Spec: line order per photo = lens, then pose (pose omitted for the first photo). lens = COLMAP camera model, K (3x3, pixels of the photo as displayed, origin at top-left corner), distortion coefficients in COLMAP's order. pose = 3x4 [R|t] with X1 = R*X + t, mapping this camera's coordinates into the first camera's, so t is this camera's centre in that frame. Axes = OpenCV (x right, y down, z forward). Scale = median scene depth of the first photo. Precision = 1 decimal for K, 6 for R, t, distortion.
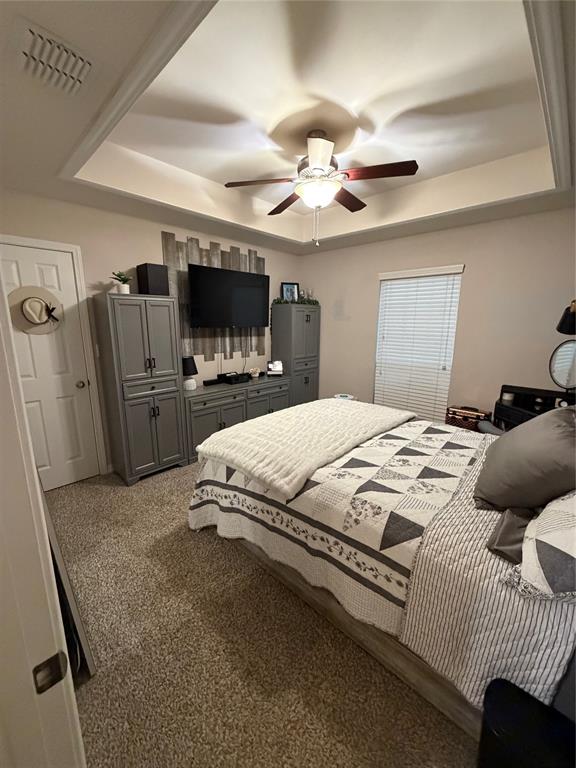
lens RADIAL K [[307.0, 0, 287.7], [0, 307.0, 385.6], [0, 0, 1]] dist [0.000462, 0.000294]
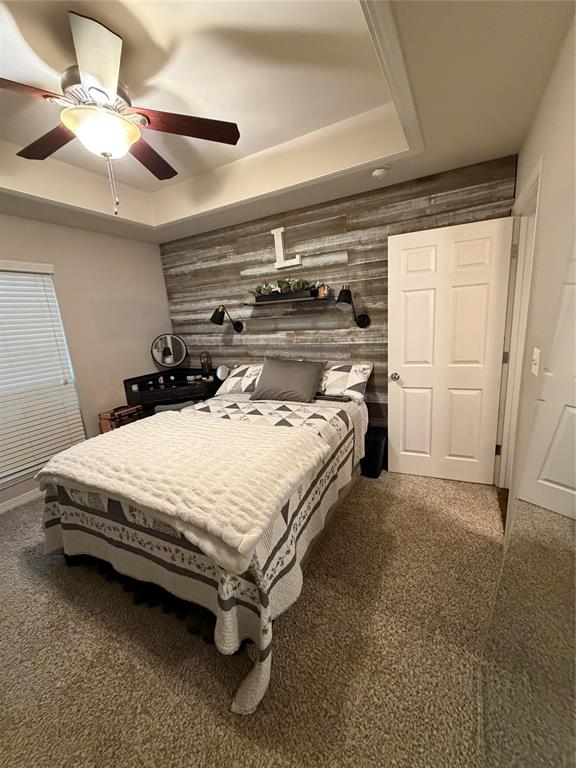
lens RADIAL K [[307.0, 0, 289.2], [0, 307.0, 383.8], [0, 0, 1]] dist [0.000462, 0.000294]
pose [[-0.258795, -0.198266, 0.945365, -0.881318], [0.265274, 0.926488, 0.266926, -0.216520], [-0.928792, 0.319860, -0.187175, 1.070334]]
